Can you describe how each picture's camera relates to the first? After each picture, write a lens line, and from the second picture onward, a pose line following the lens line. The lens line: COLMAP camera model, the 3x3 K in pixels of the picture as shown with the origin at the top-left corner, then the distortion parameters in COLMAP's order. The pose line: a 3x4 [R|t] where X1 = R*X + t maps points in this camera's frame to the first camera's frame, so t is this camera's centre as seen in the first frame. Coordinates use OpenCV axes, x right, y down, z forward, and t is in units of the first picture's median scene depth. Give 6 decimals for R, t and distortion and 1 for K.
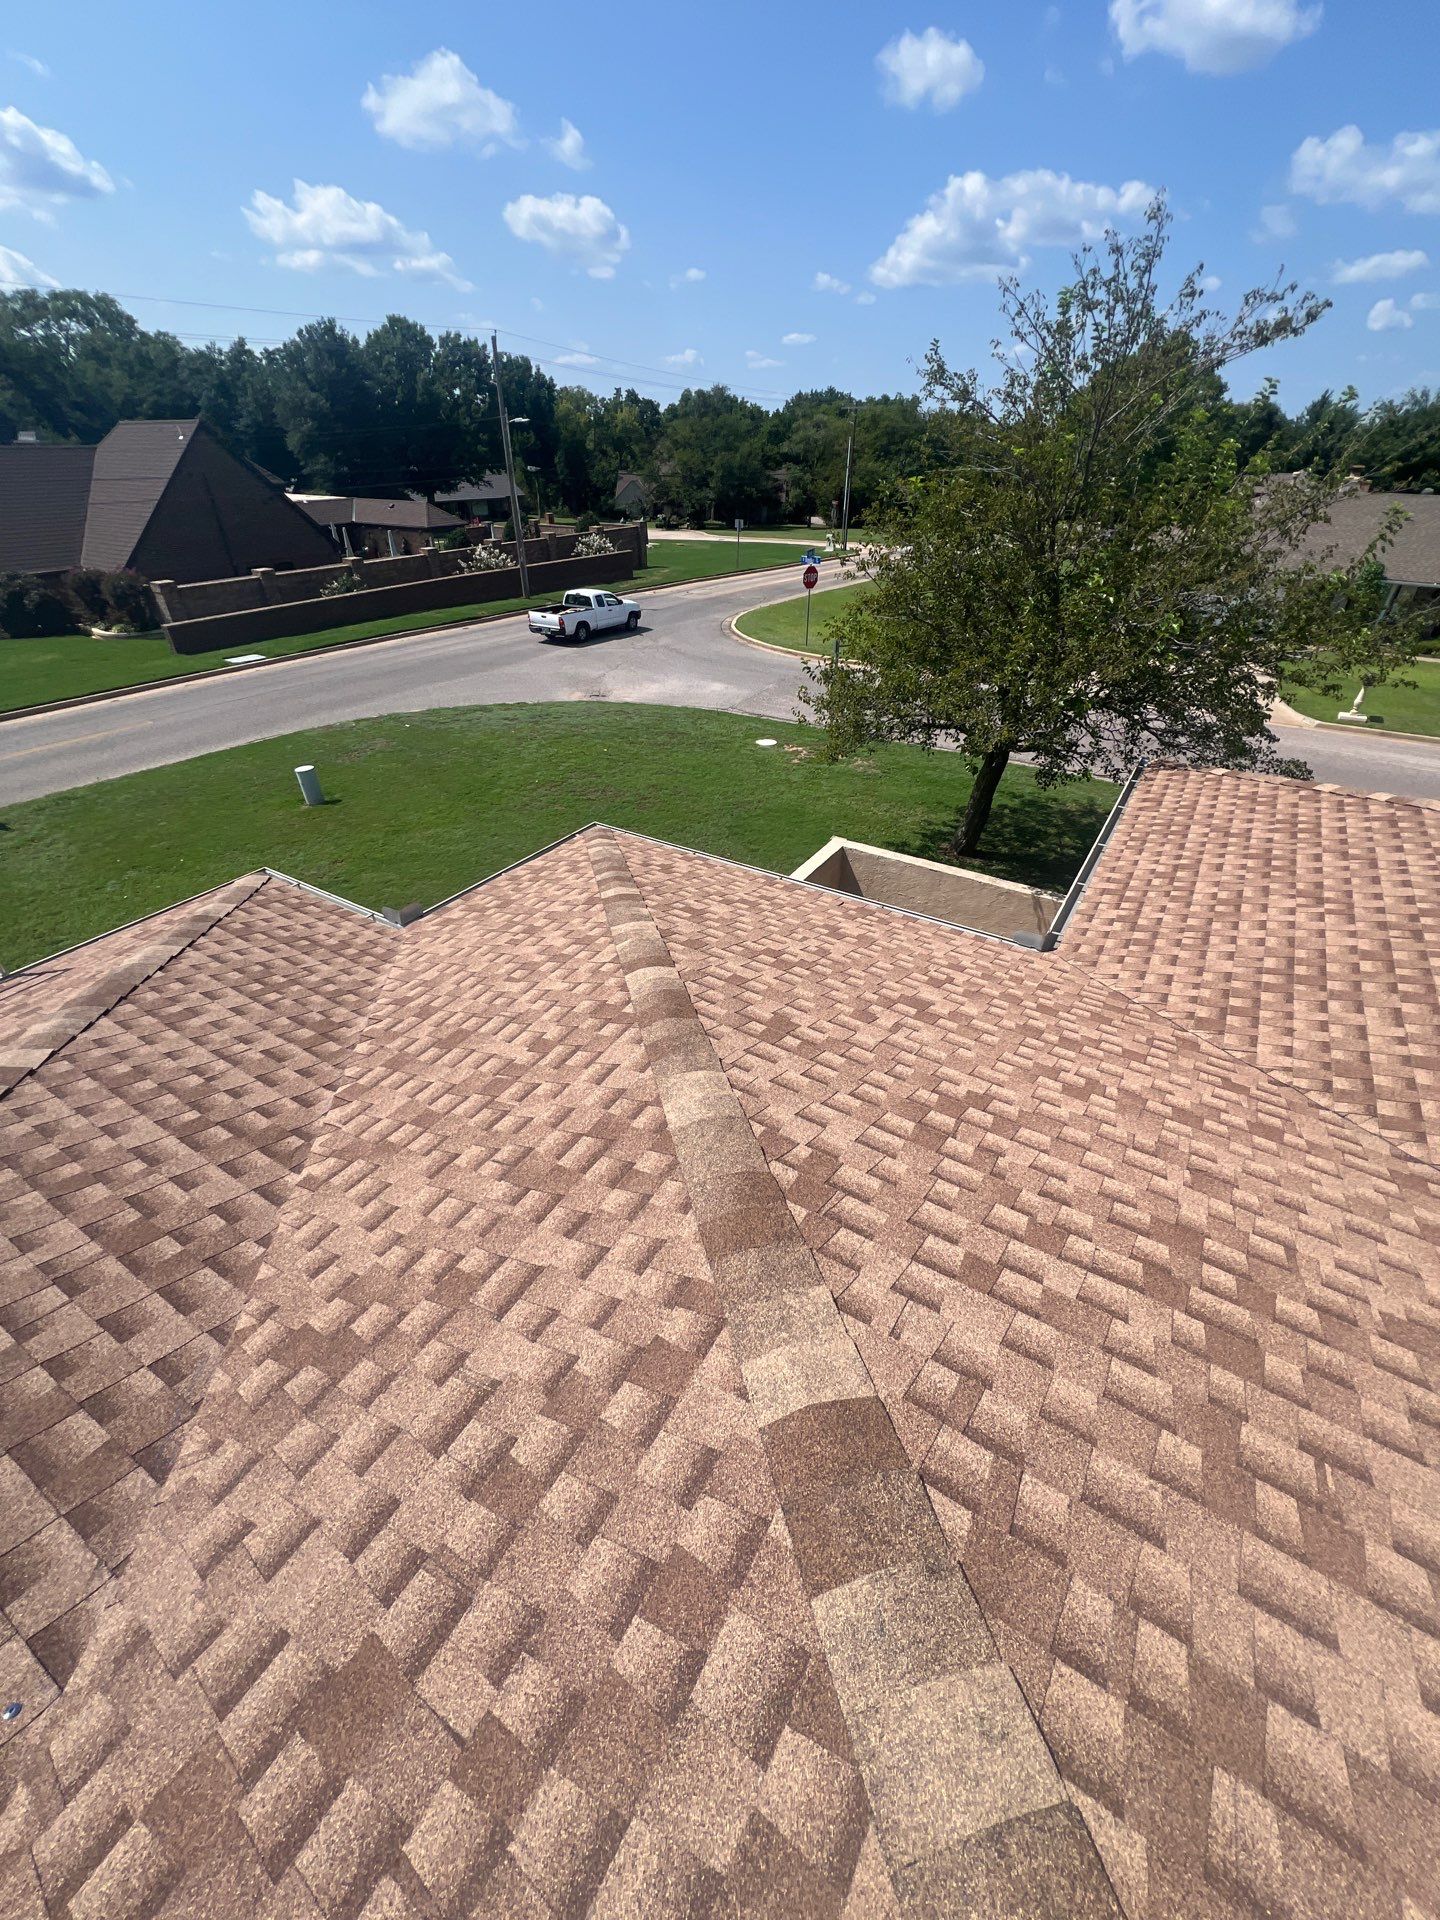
lens RADIAL K [[765.6, 0, 720.4], [0, 765.6, 953.7], [0, 0, 1]] dist [-0.007760, 0.001098]
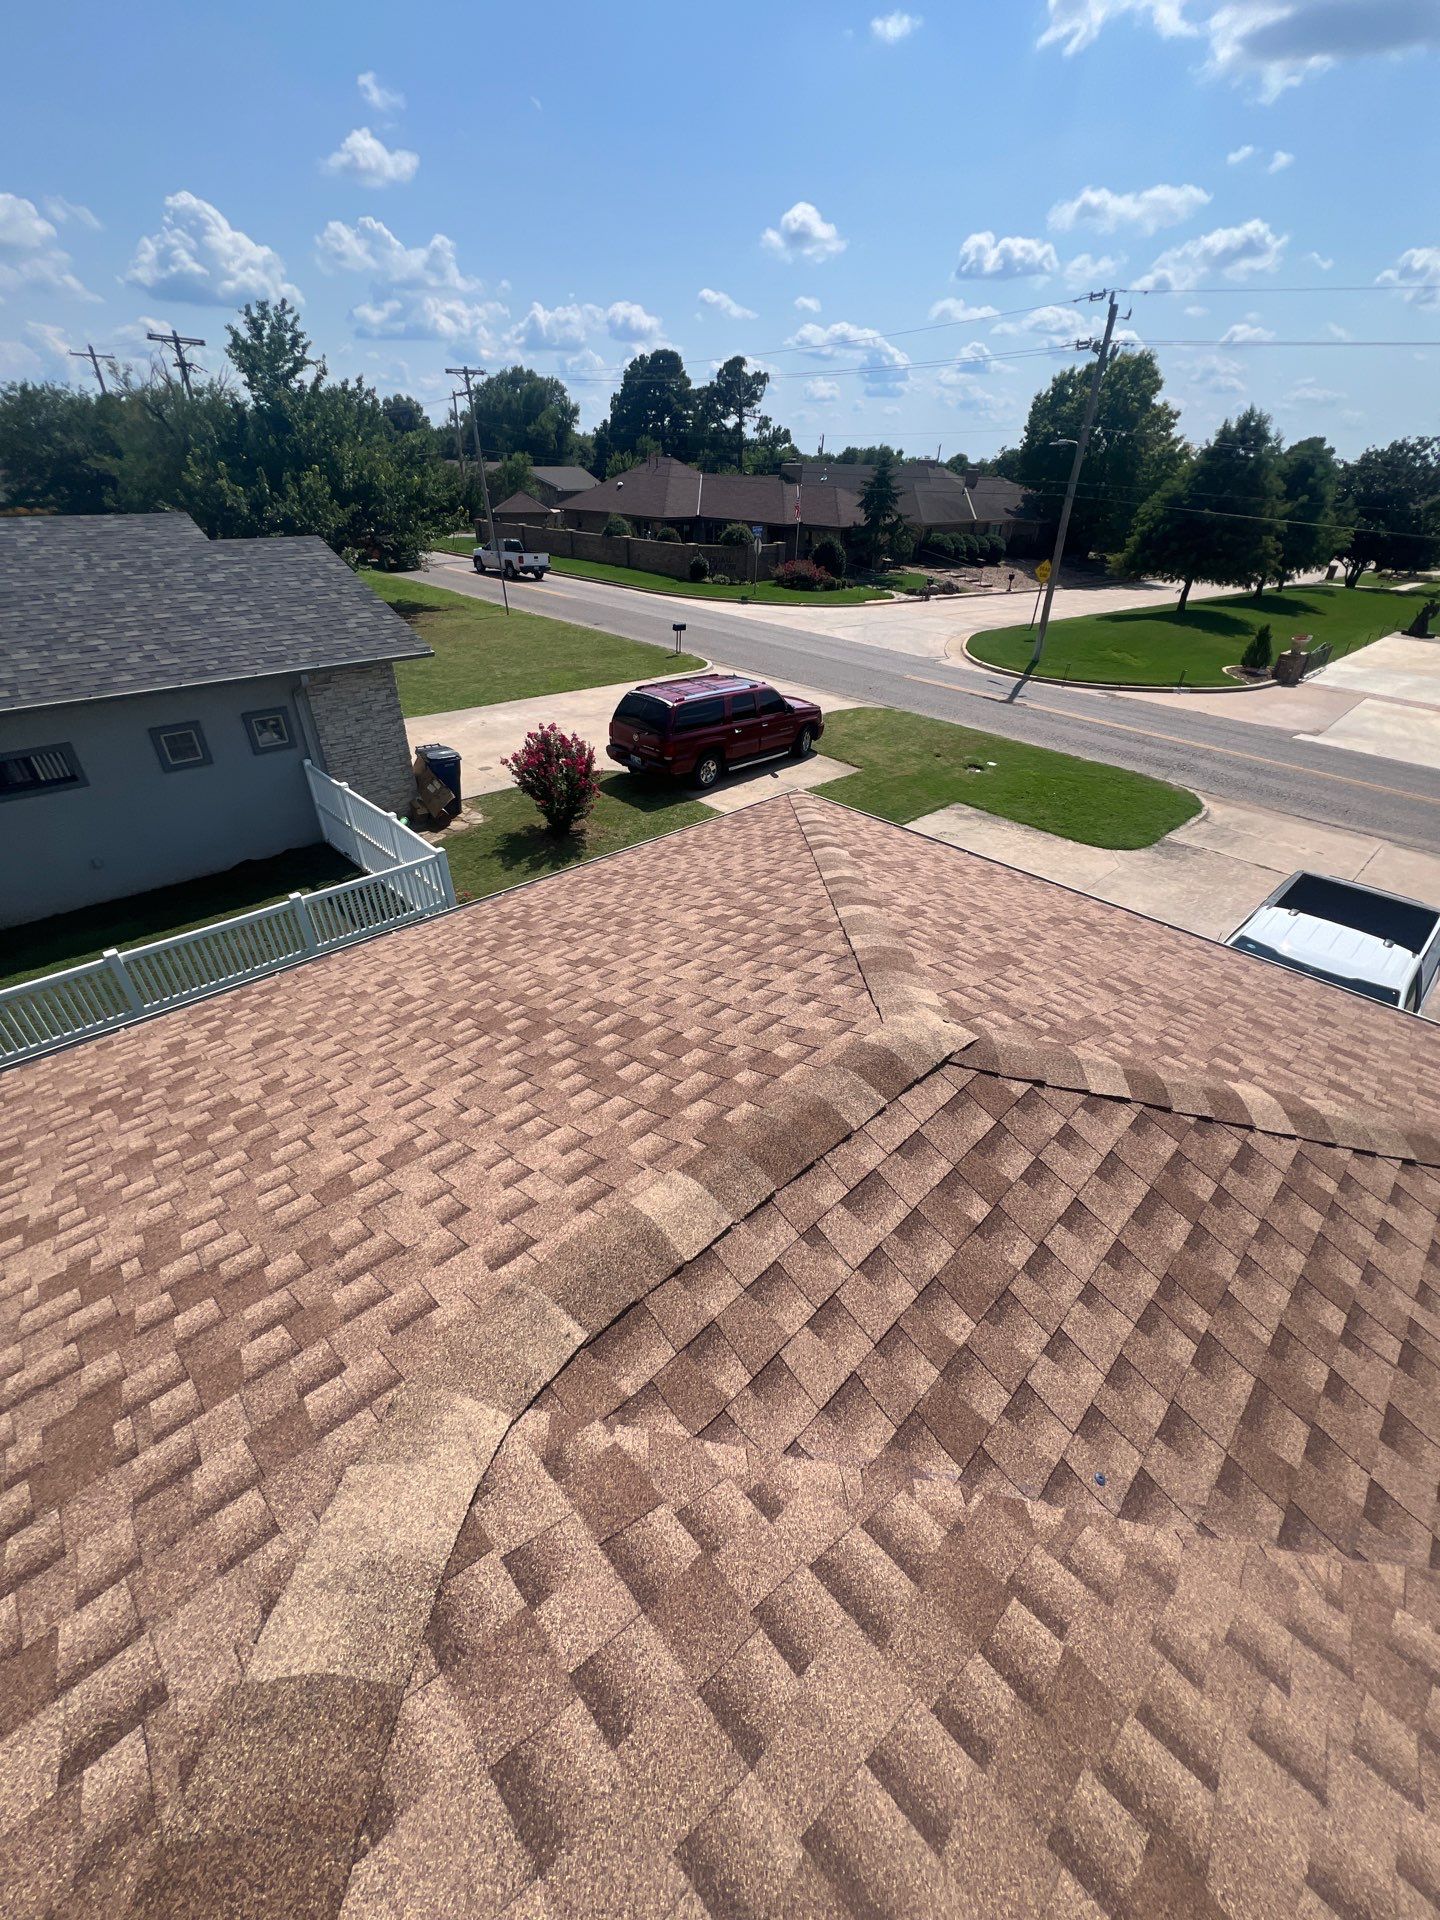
lens RADIAL K [[765.6, 0, 721.5], [0, 765.6, 957.7], [0, 0, 1]] dist [-0.007760, 0.001098]
pose [[-0.245816, 0.529315, -0.812034, -0.159729], [-0.562653, 0.604242, 0.564192, 0.093021], [0.789301, 0.595581, 0.149288, -0.135411]]
